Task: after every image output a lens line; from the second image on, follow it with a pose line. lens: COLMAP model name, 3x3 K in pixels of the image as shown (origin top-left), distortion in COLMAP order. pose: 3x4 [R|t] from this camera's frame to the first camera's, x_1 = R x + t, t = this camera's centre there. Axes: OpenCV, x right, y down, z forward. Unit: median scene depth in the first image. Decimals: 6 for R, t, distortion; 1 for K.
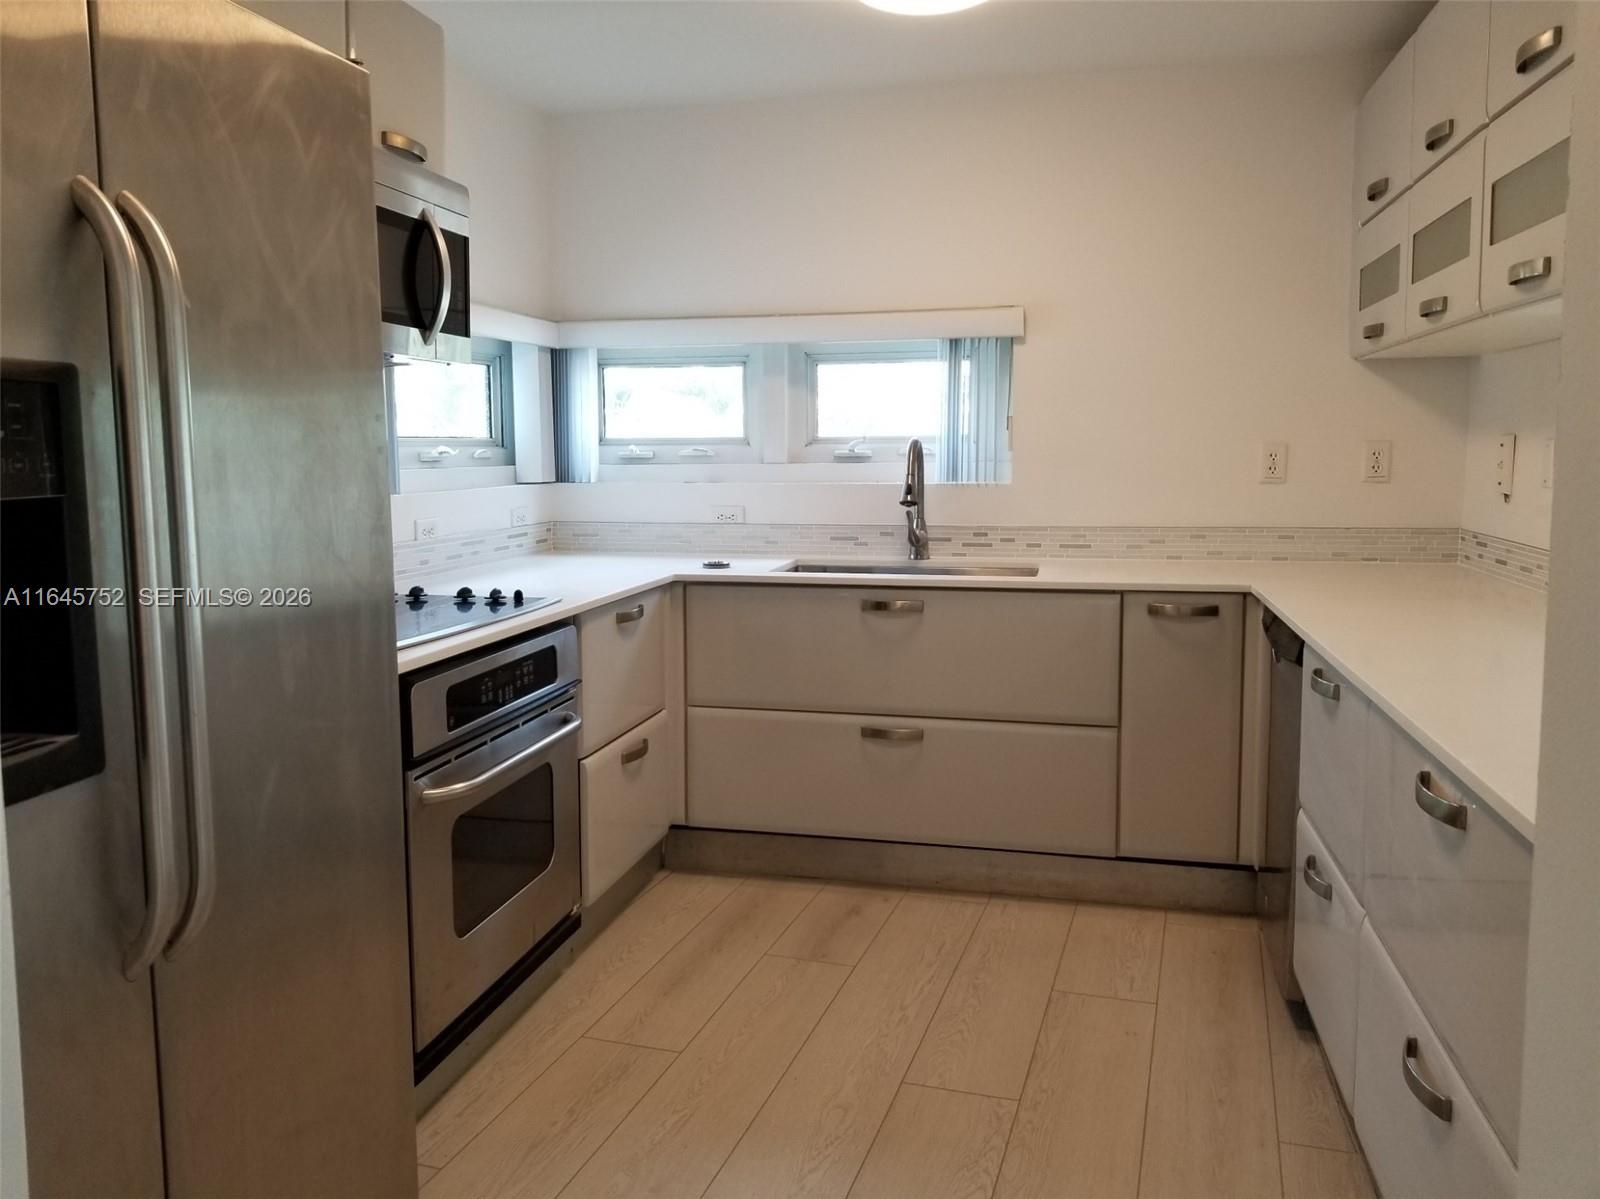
lens RADIAL K [[1224.9, 0, 791.2], [0, 1224.9, 575.4], [0, 0, 1]] dist [0.074042, -0.158574]
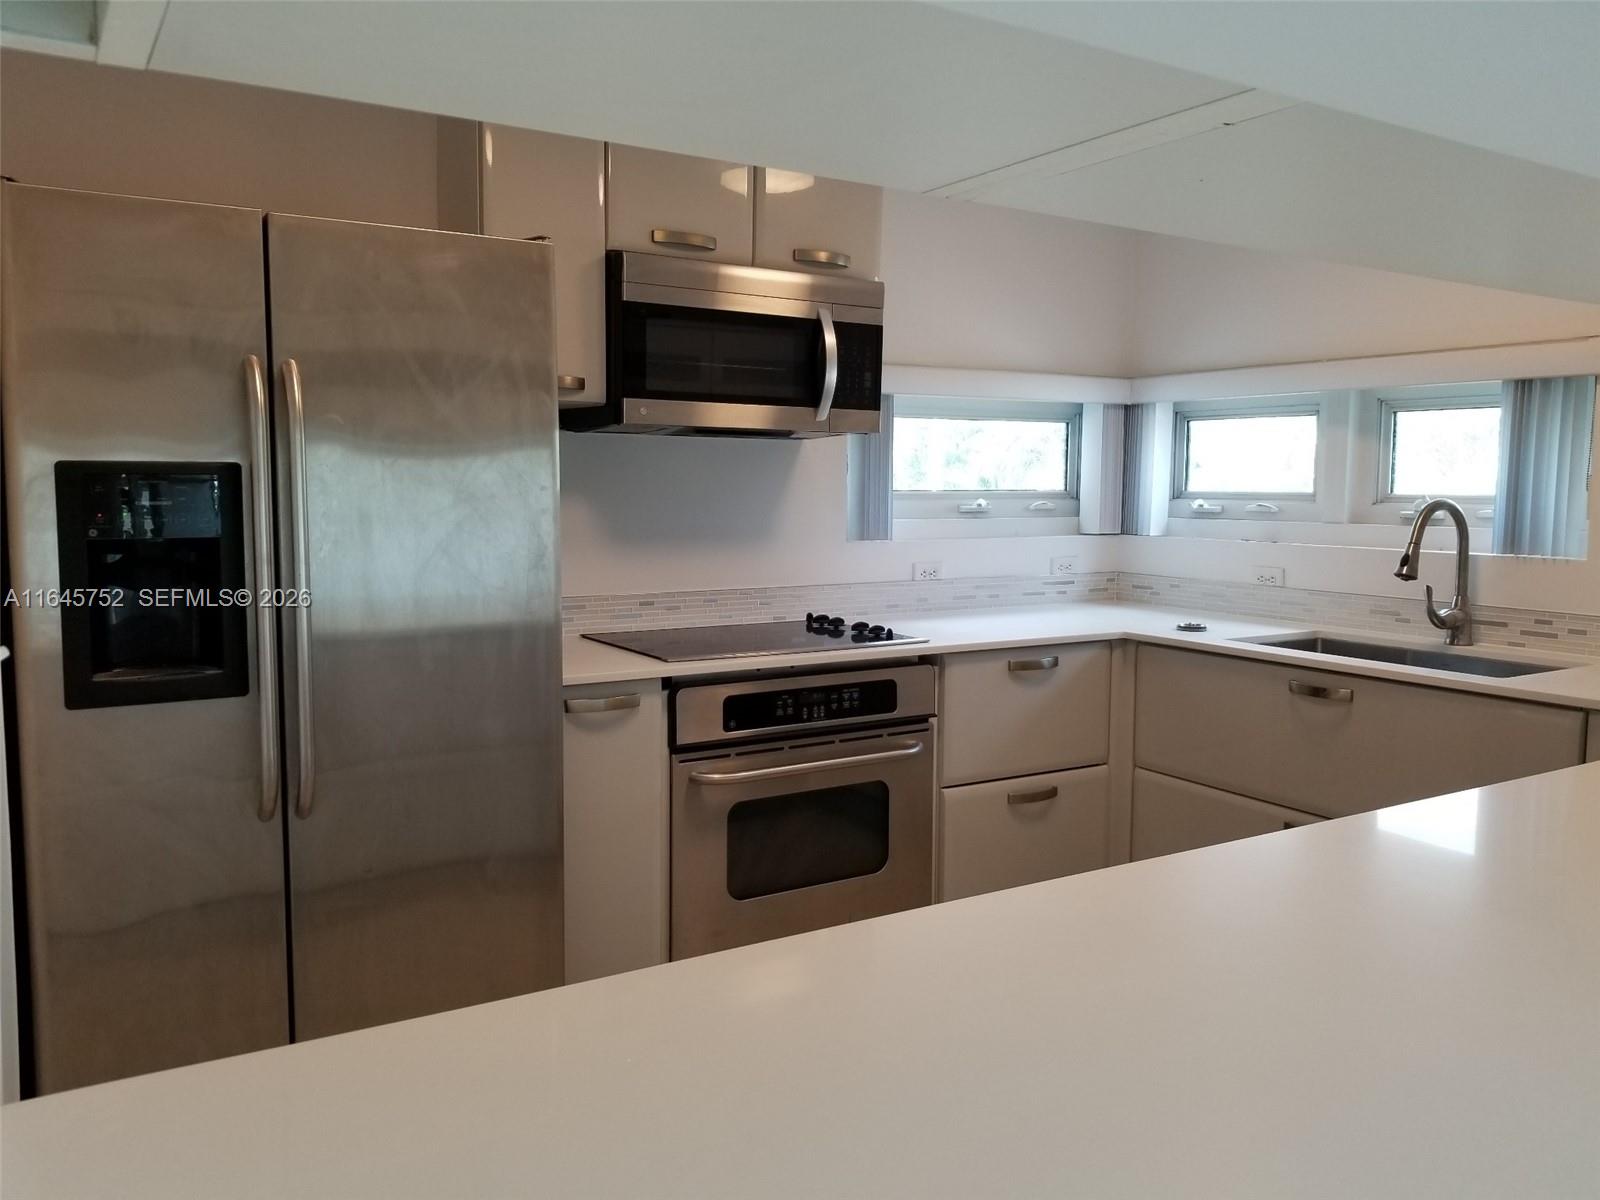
lens RADIAL K [[1224.9, 0, 791.2], [0, 1224.9, 575.9], [0, 0, 1]] dist [0.074042, -0.158574]
pose [[0.700019, 0.065265, -0.711136, 0.437112], [-0.085250, 0.996331, 0.007522, -0.031627], [0.709018, 0.055358, 0.703015, 0.104761]]
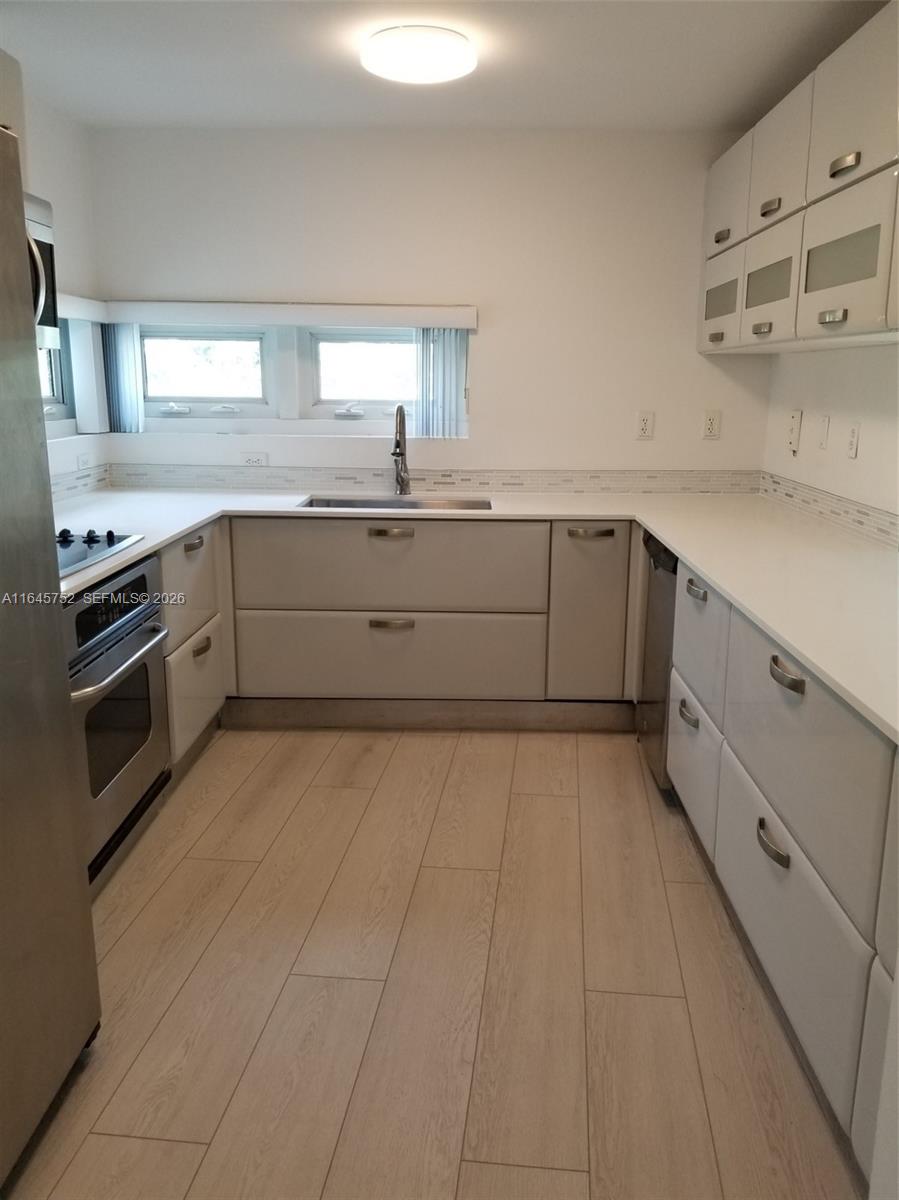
lens RADIAL K [[914.6, 0, 479.0], [0, 914.6, 596.9], [0, 0, 1]] dist [0.122859, -0.340655]
pose [[0.972720, -0.035653, 0.229228, -0.059317], [0.006708, 0.992029, 0.125833, -0.031812], [-0.231887, -0.120863, 0.965205, -0.023642]]
